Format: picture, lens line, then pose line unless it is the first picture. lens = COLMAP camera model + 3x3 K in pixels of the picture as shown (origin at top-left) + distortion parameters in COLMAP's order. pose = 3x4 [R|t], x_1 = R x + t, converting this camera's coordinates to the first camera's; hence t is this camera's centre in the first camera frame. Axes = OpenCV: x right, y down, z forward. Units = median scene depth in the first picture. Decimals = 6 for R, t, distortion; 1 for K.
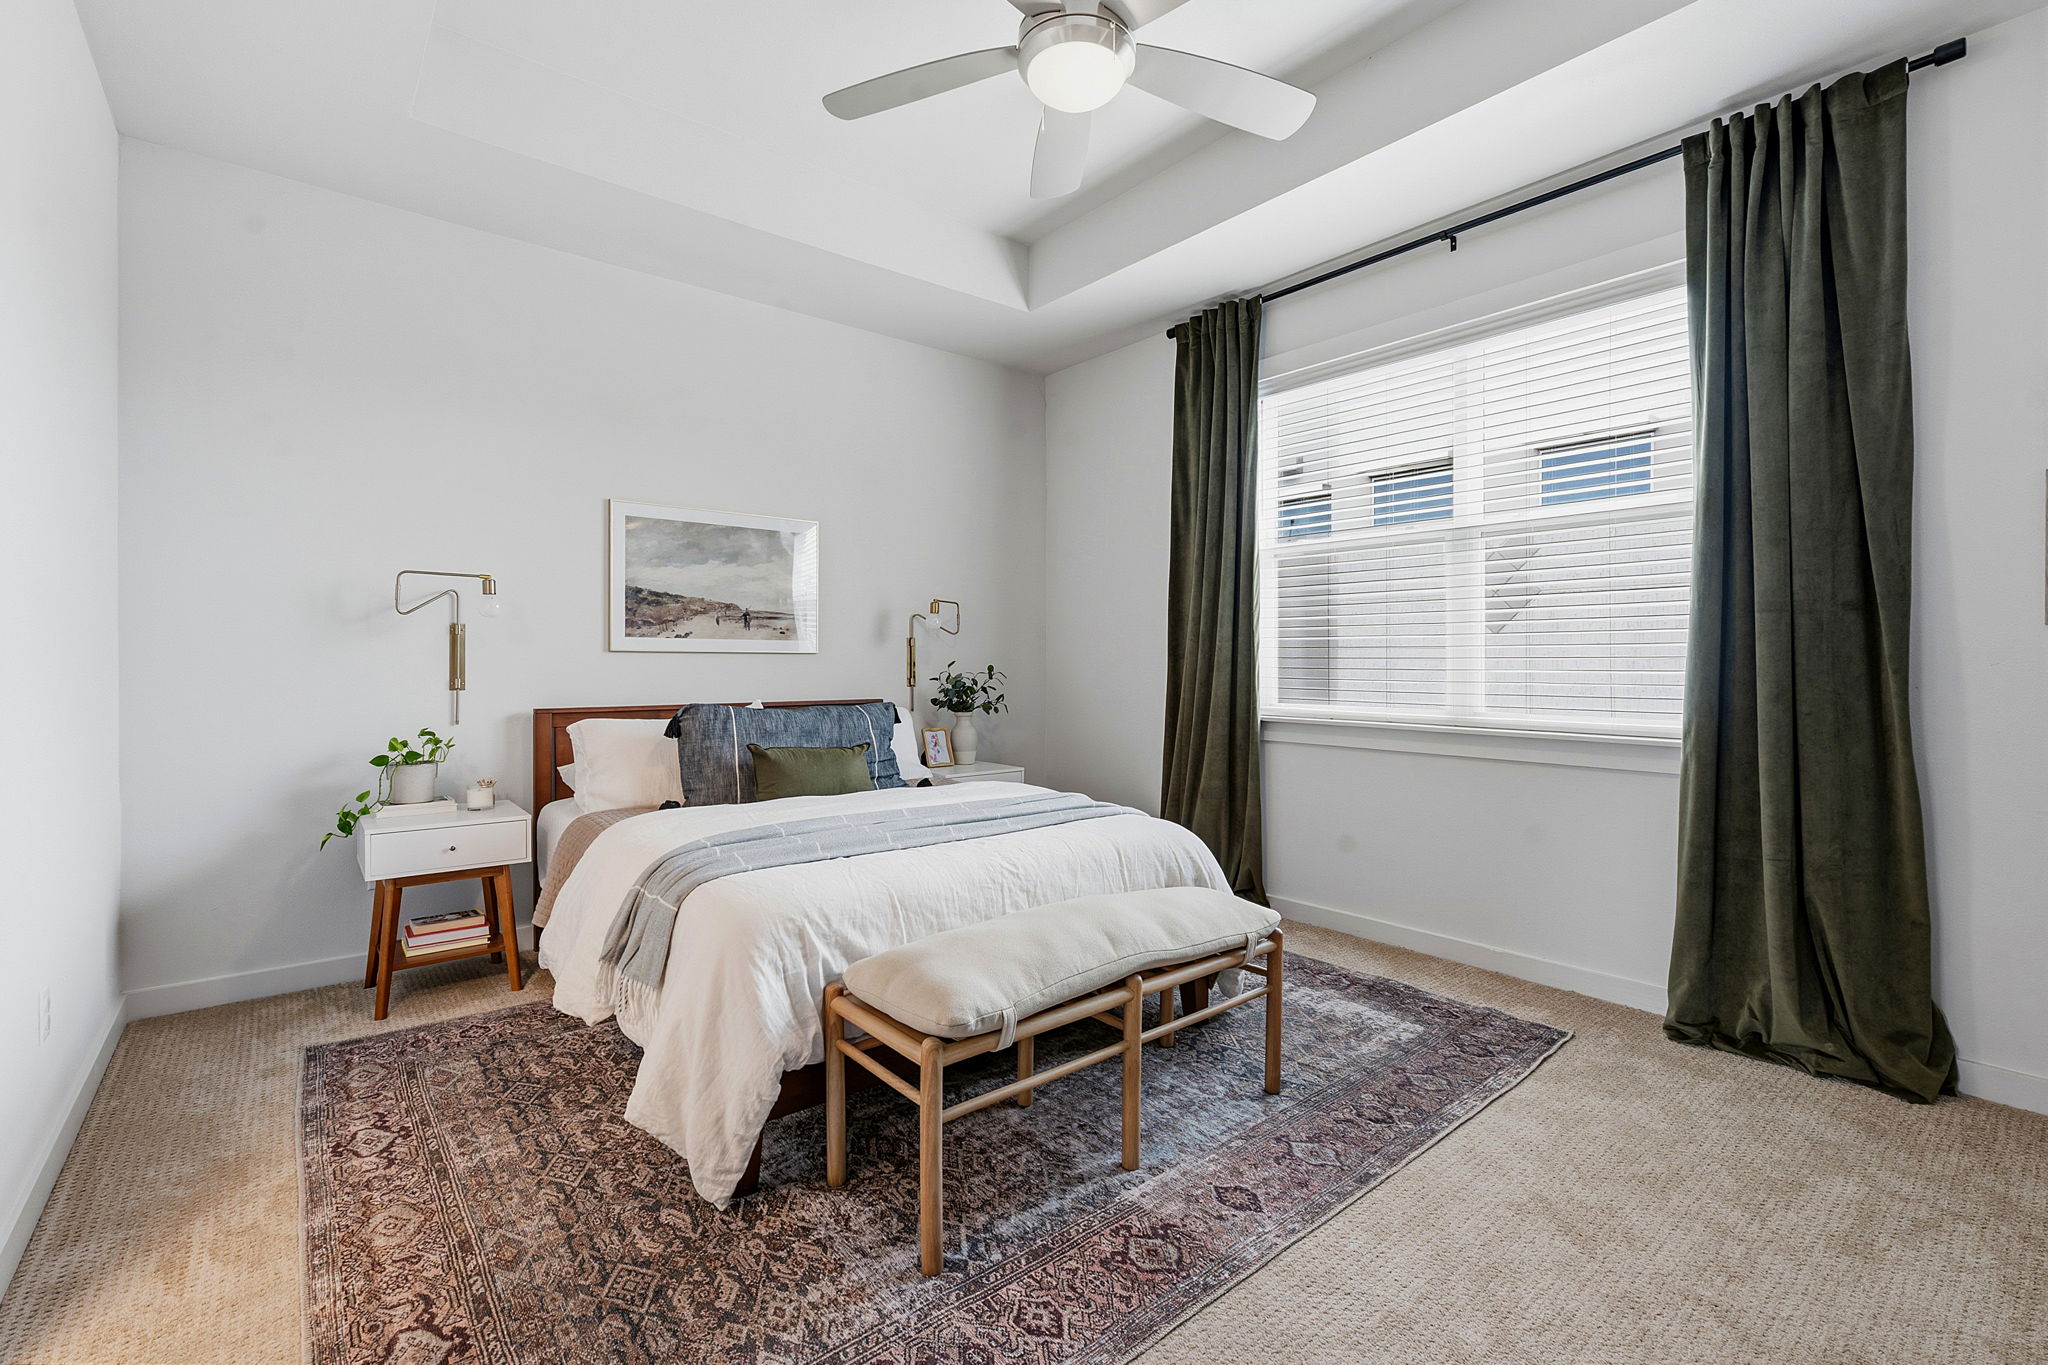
lens RADIAL K [[901.9, 0, 1019.8], [0, 901.9, 675.8], [0, 0, 1]] dist [-0.009765, 0.002454]
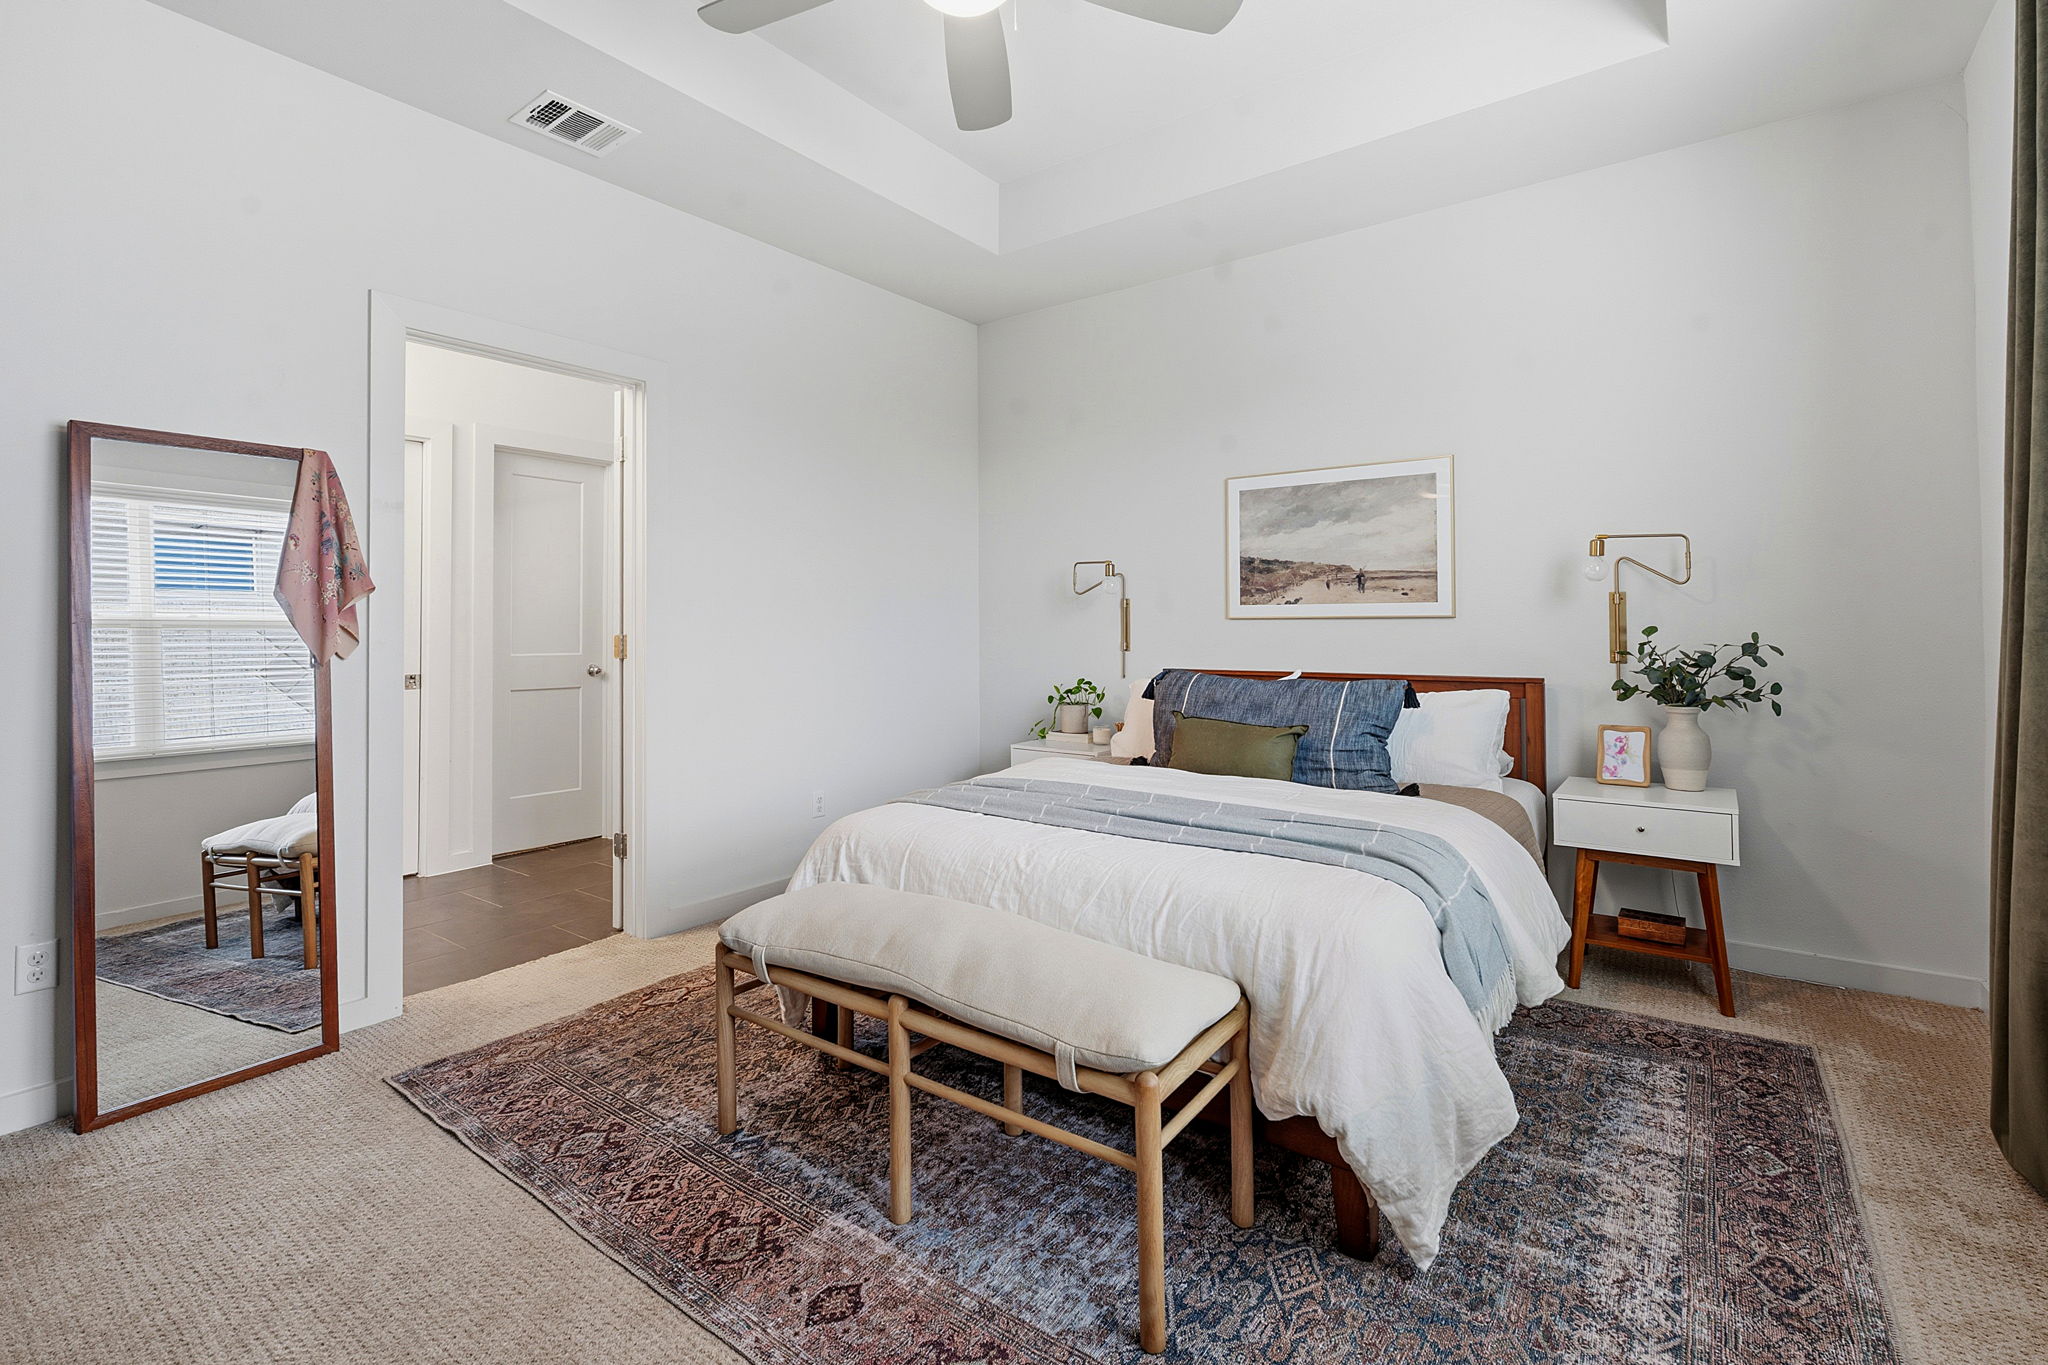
lens RADIAL K [[901.9, 0, 997.8], [0, 901.9, 625.7], [0, 0, 1]] dist [-0.009765, 0.002454]
pose [[0.243318, -0.003283, -0.969941, 0.522423], [-0.009135, 0.999942, -0.005676, -0.010272], [0.969904, 0.010241, 0.243274, 0.464824]]
